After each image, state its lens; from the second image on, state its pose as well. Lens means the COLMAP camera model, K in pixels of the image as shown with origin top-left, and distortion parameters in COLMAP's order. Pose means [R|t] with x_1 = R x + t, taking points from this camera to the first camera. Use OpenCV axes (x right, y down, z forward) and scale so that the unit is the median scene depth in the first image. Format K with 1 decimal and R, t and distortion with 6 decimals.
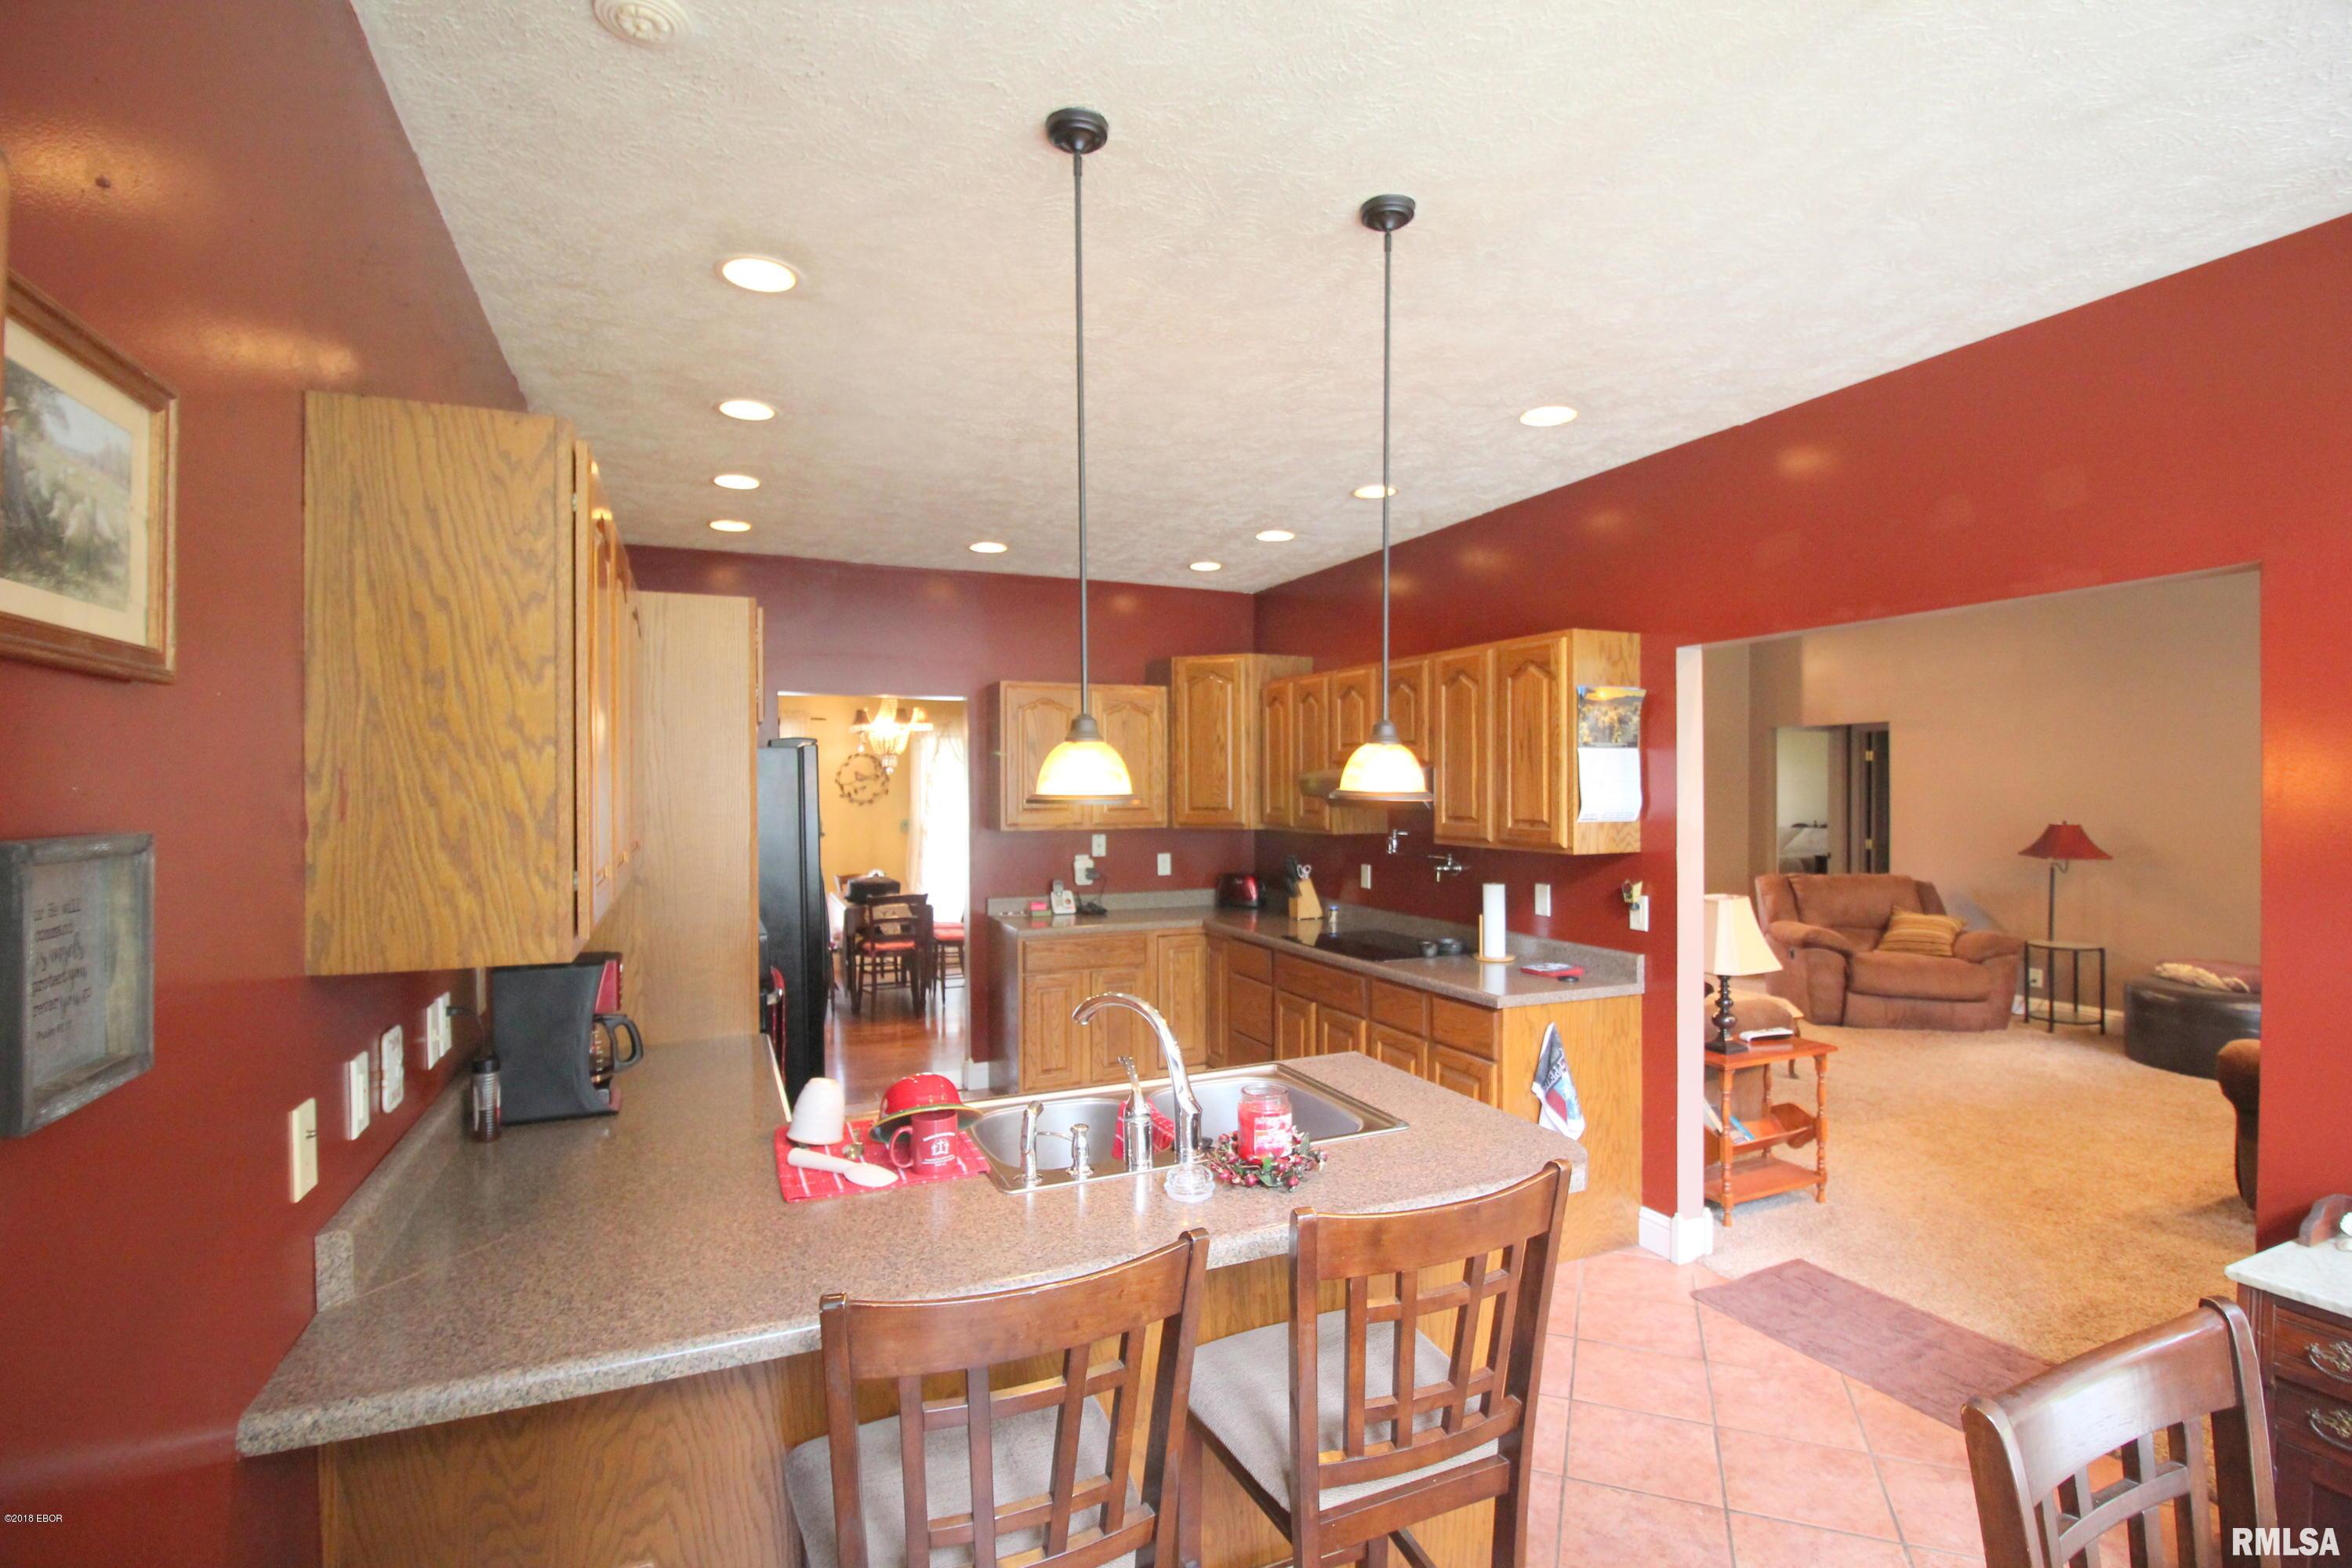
lens RADIAL K [[1086.7, 0, 1185.0], [0, 1086.7, 783.6], [0, 0, 1]] dist [-0.001438, -0.011204]
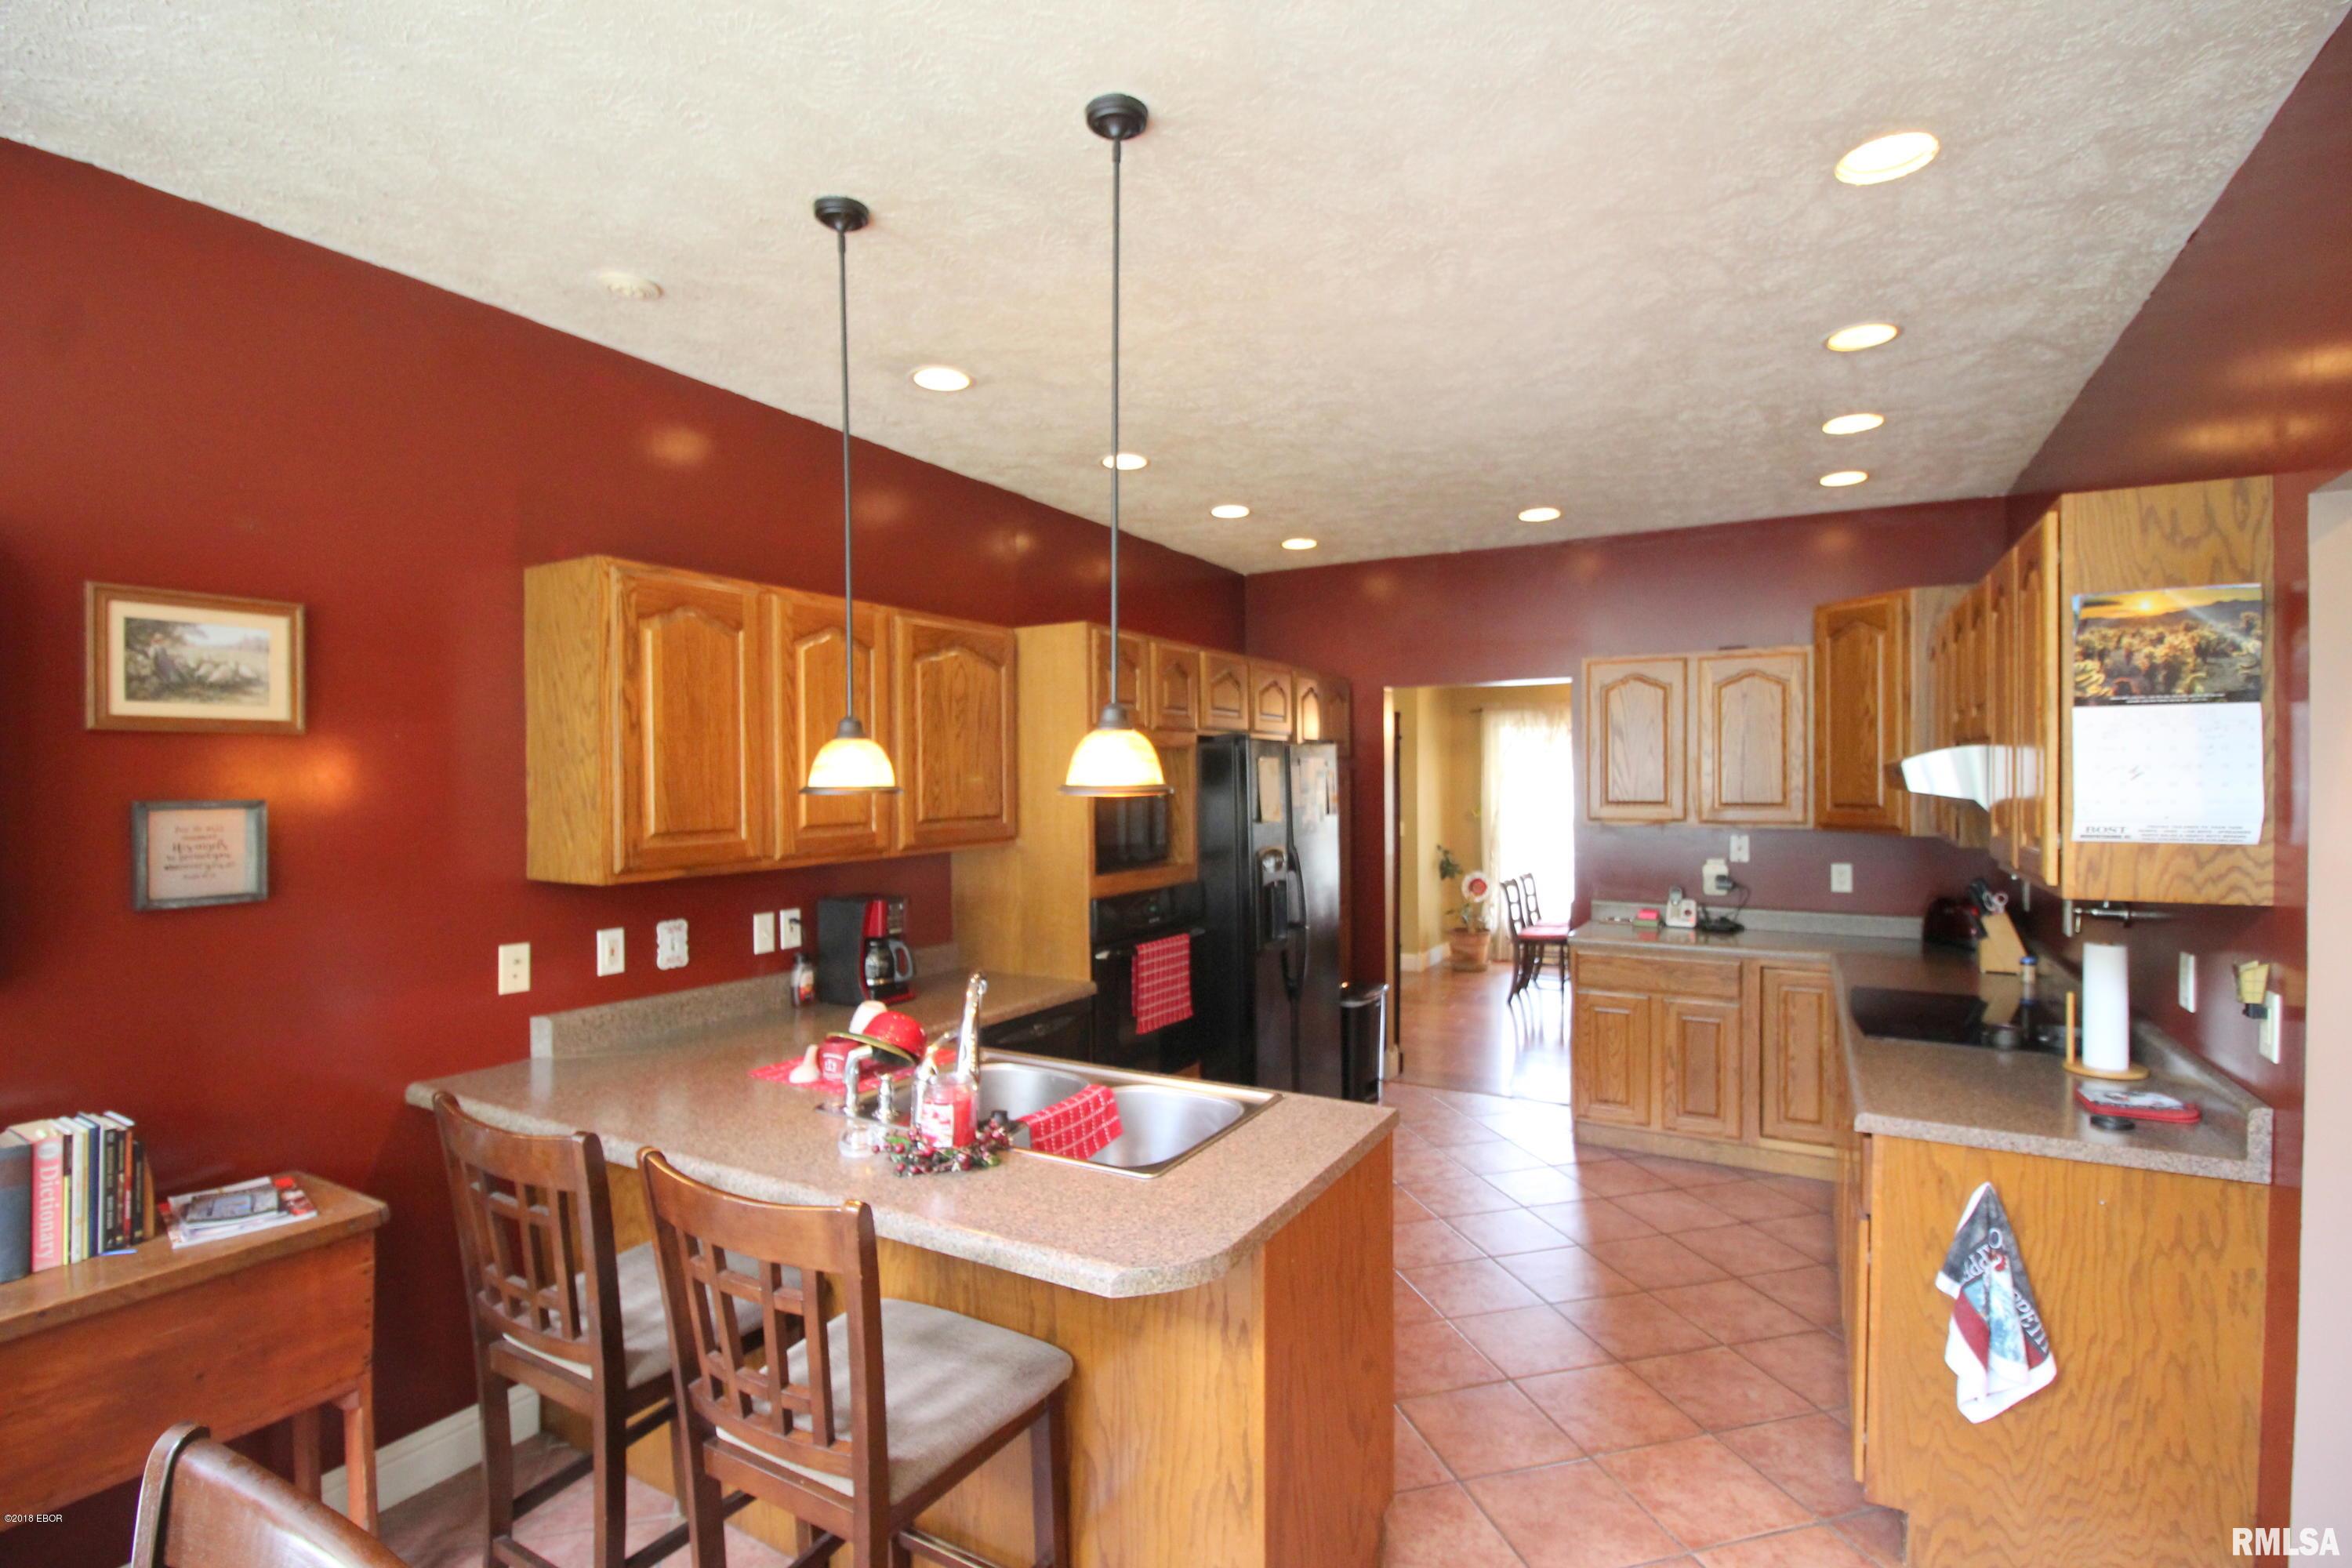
lens RADIAL K [[1086.7, 0, 1185.0], [0, 1086.7, 785.8], [0, 0, 1]] dist [-0.001438, -0.011204]
pose [[0.594837, 0.007012, -0.803816, 0.447137], [0.003813, 0.999926, 0.011544, -0.000980], [0.803837, -0.009932, 0.594766, 0.253807]]
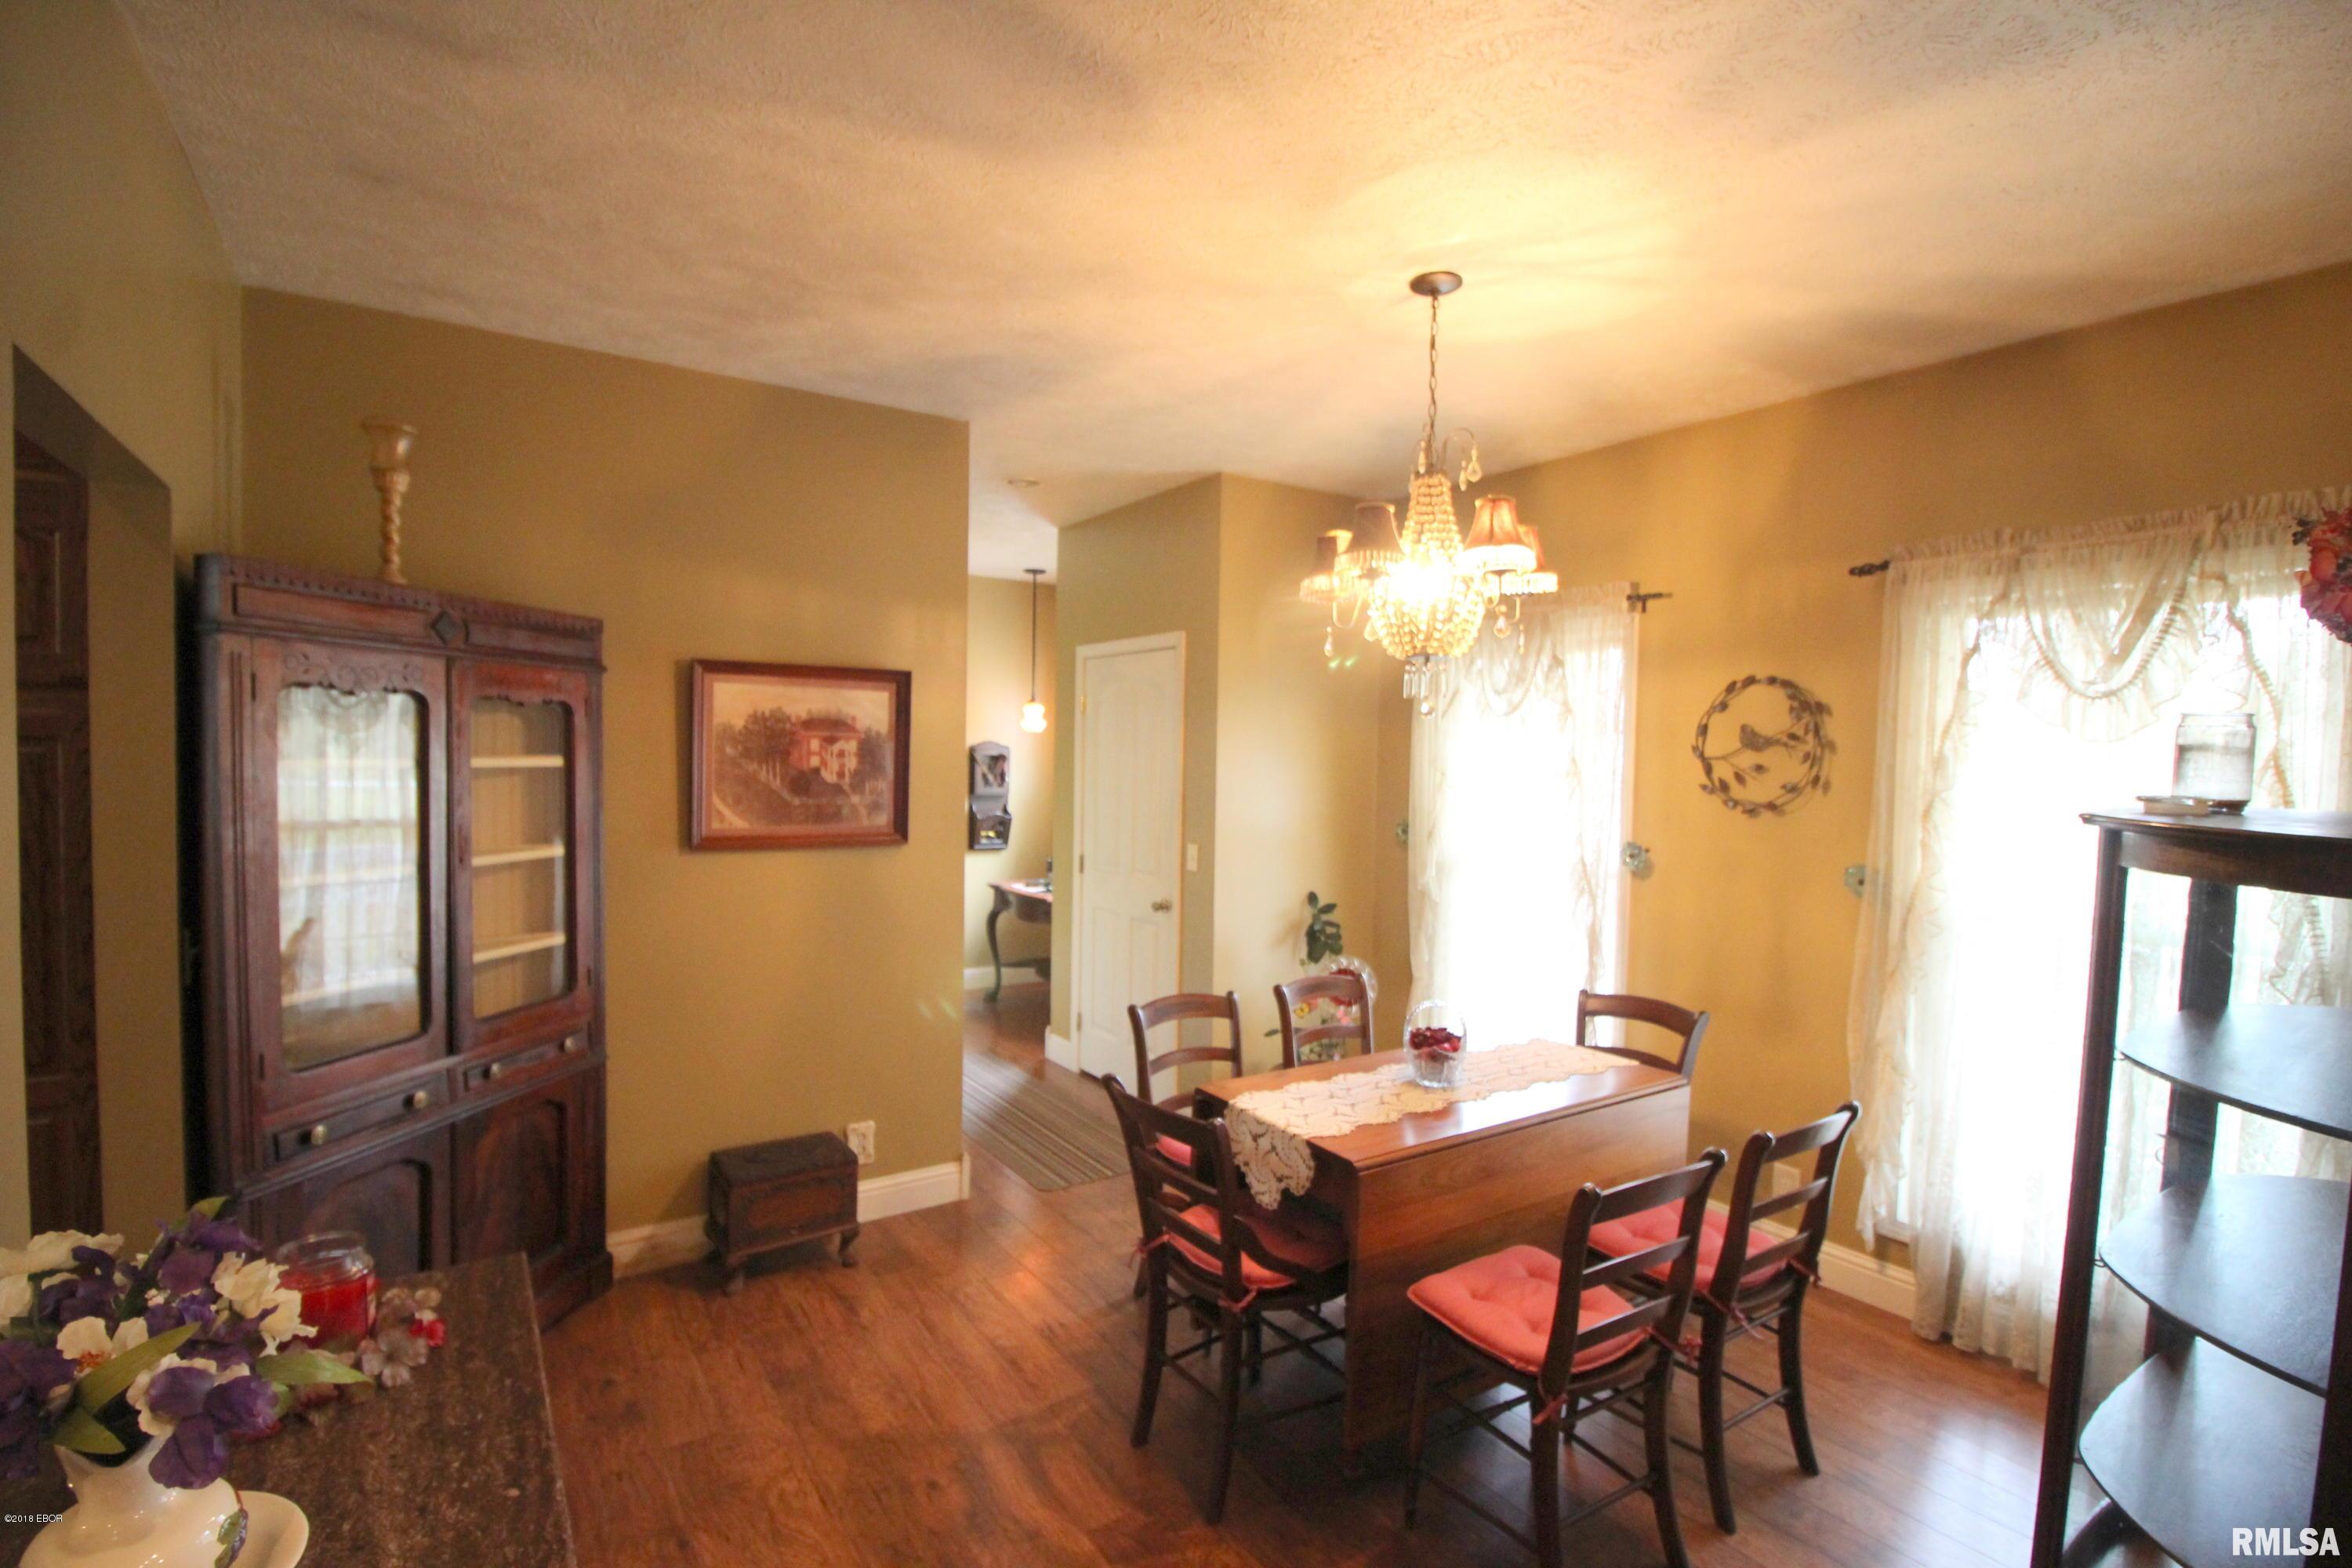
lens RADIAL K [[1086.7, 0, 1180.9], [0, 1086.7, 795.6], [0, 0, 1]] dist [-0.001438, -0.011204]
pose [[0.172026, 0.044294, -0.984096, 0.066385], [-0.016856, 0.998975, 0.042017, 0.001252], [0.984948, 0.009360, 0.172596, 1.595342]]
